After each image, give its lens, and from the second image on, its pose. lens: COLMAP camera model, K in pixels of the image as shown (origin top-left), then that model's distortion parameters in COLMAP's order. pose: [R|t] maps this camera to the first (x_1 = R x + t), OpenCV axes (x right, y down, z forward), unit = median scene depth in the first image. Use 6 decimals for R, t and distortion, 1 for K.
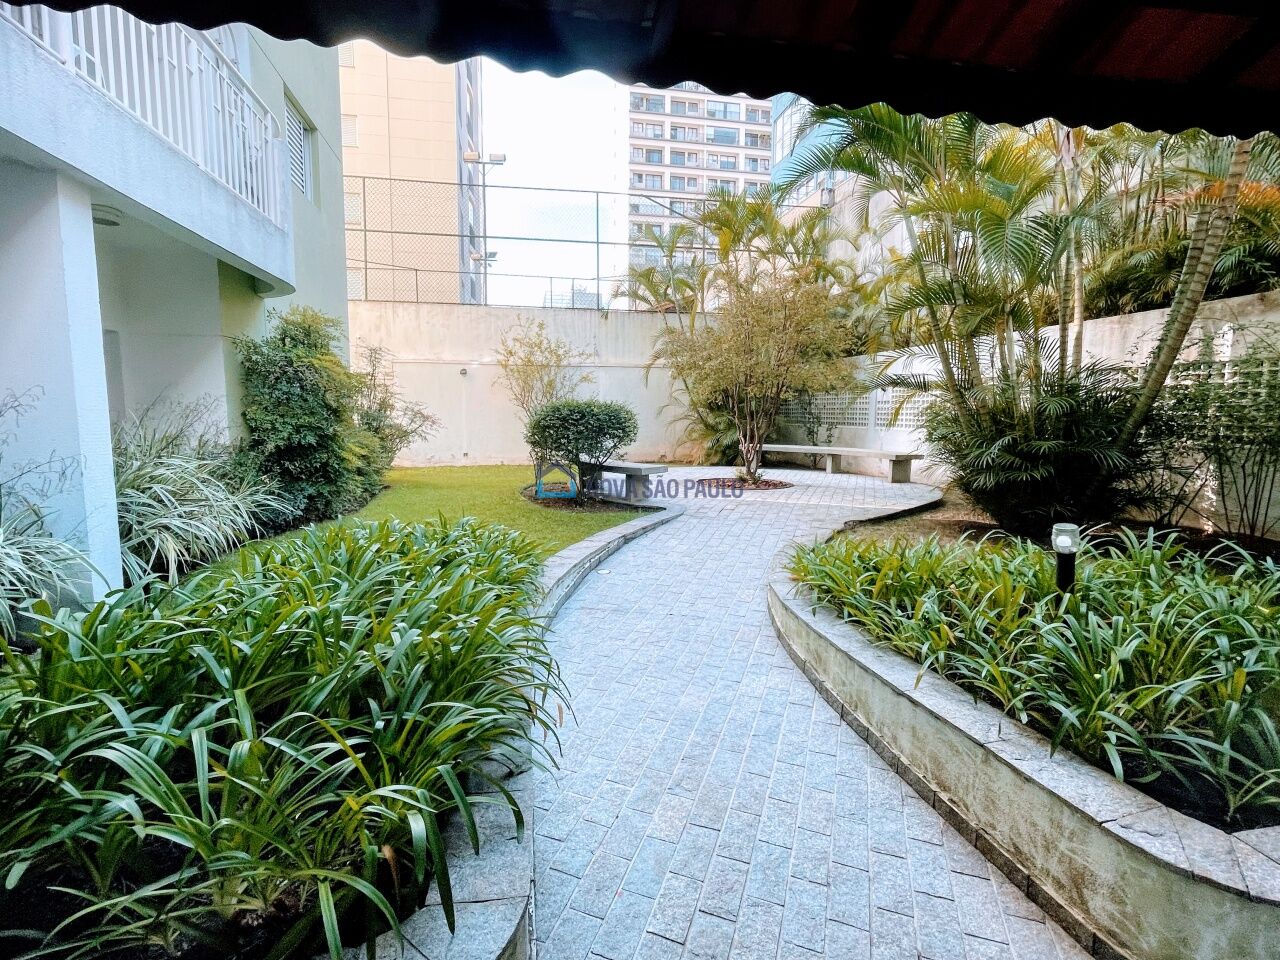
lens RADIAL K [[603.8, 0, 636.2], [0, 603.8, 477.8], [0, 0, 1]] dist [-0.000481, -0.001299]
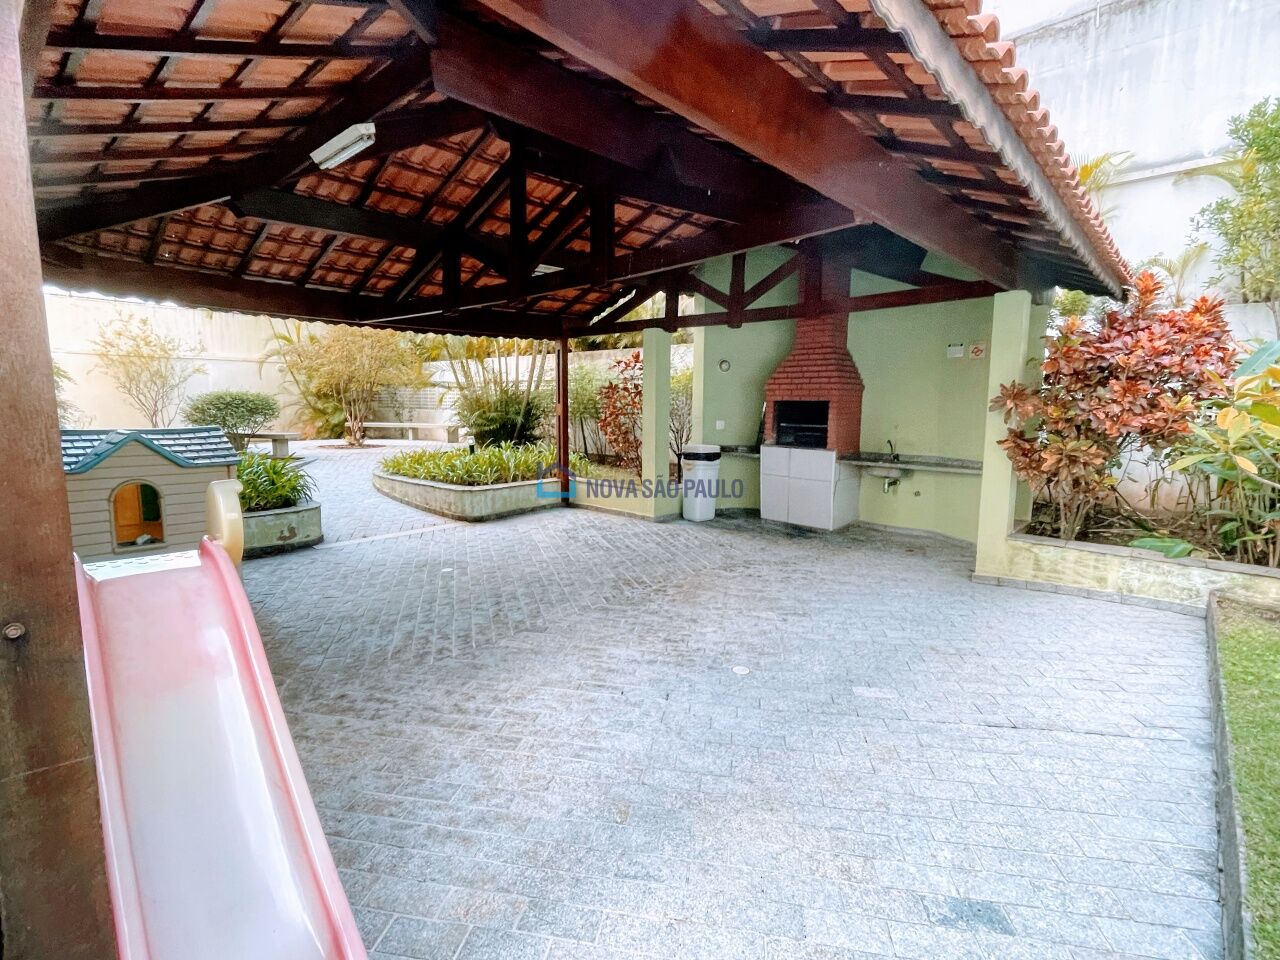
lens RADIAL K [[603.8, 0, 636.4], [0, 603.8, 483.1], [0, 0, 1]] dist [-0.000481, -0.001299]
pose [[0.805024, -0.074002, 0.588609, -0.149092], [0.057122, 0.997248, 0.047253, 0.070309], [-0.590486, -0.004417, 0.807036, -0.658584]]
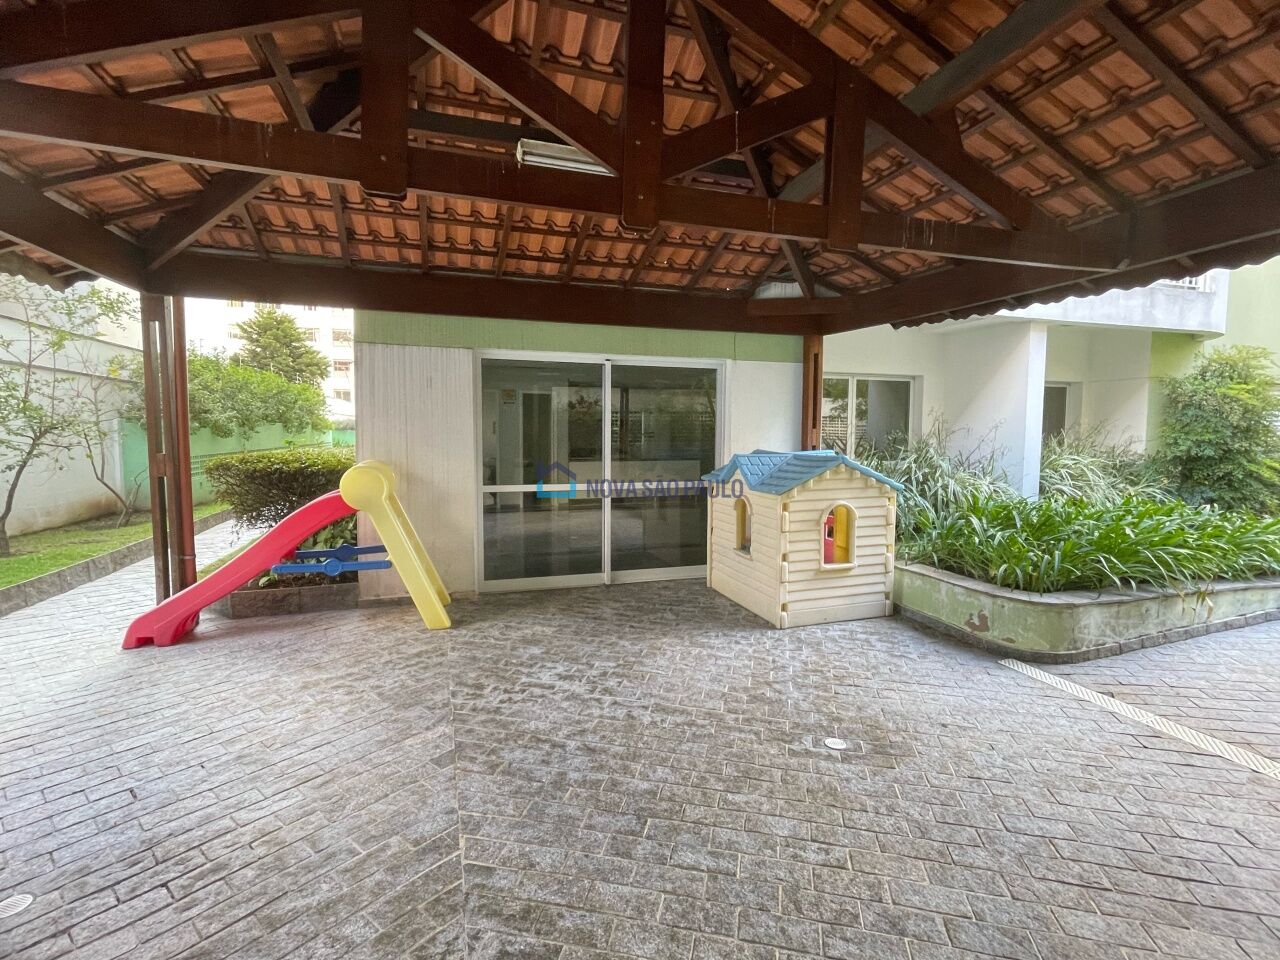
lens RADIAL K [[603.8, 0, 645.2], [0, 603.8, 478.9], [0, 0, 1]] dist [-0.000481, -0.001299]
pose [[0.113159, 0.078096, -0.990503, 0.358859], [-0.111634, 0.991593, 0.065428, 0.025315], [0.987286, 0.103170, 0.120926, -0.195817]]
